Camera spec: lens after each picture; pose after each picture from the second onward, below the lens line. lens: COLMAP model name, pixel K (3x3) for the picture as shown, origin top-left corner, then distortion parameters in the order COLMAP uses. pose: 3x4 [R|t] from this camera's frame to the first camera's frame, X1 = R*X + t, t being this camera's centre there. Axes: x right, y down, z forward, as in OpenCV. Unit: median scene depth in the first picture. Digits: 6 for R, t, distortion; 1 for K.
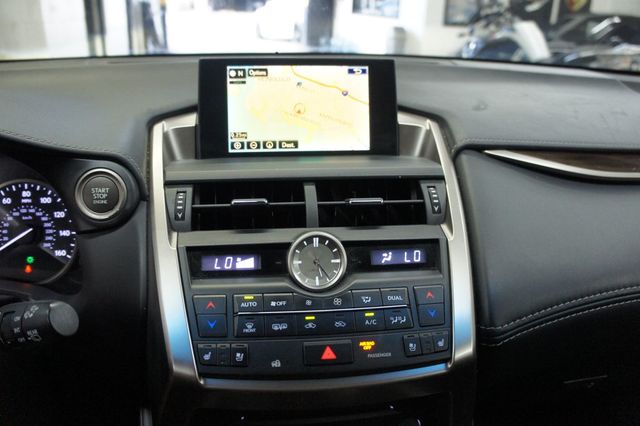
lens RADIAL K [[501.3, 0, 320.0], [0, 501.3, 213.0], [0, 0, 1]] dist [-0.185854, 0.131724]
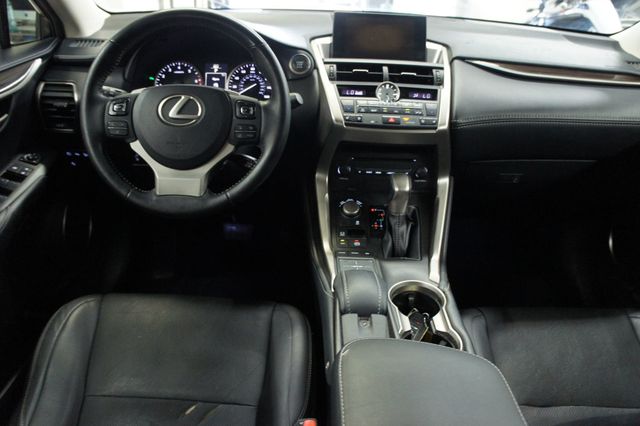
lens RADIAL K [[501.3, 0, 320.0], [0, 501.3, 213.0], [0, 0, 1]] dist [-0.185854, 0.131724]
pose [[0.994455, 0.062120, -0.084850, -0.088601], [-0.056074, 0.995836, 0.071872, 0.494435], [0.088961, -0.066716, 0.993798, -1.422109]]
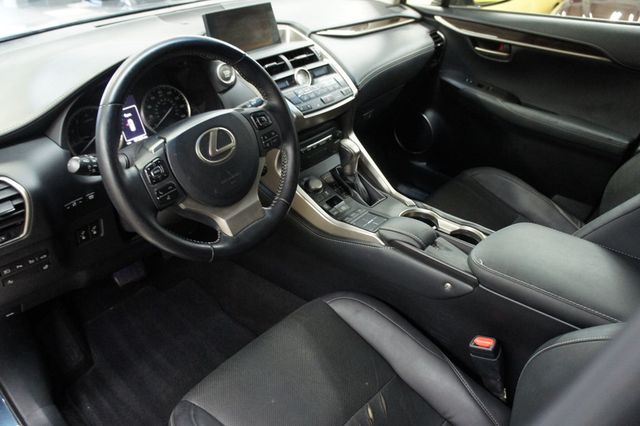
lens RADIAL K [[501.3, 0, 320.0], [0, 501.3, 213.0], [0, 0, 1]] dist [-0.185854, 0.131724]
pose [[0.728042, -0.378589, 0.571512, -1.681744], [0.279455, 0.925162, 0.256865, 0.102543], [-0.625987, -0.027297, 0.779355, -1.165821]]
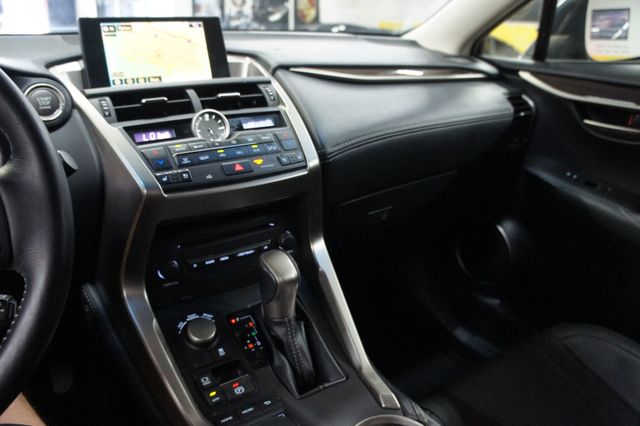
lens RADIAL K [[501.3, 0, 320.0], [0, 501.3, 213.0], [0, 0, 1]] dist [-0.185854, 0.131724]
pose [[0.883731, -0.175103, 0.434002, -0.379743], [0.192850, 0.981223, 0.003199, 0.378842], [-0.426413, 0.080870, 0.900906, -0.445796]]
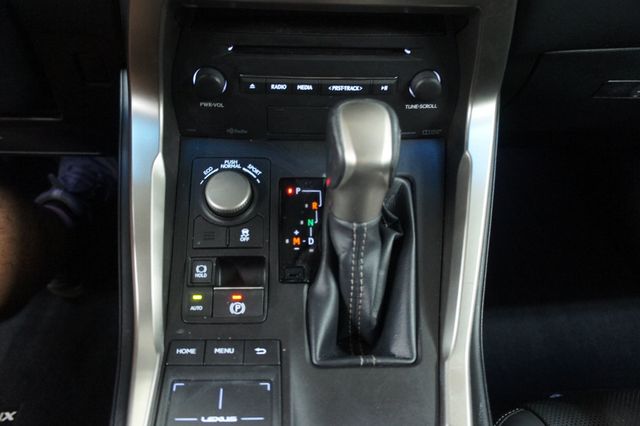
lens RADIAL K [[501.3, 0, 320.0], [0, 501.3, 213.0], [0, 0, 1]] dist [-0.185854, 0.131724]
pose [[0.997960, 0.060373, -0.020756, 0.029415], [-0.049950, 0.940868, 0.335071, 0.376726], [0.039758, -0.333351, 0.941964, 0.107967]]
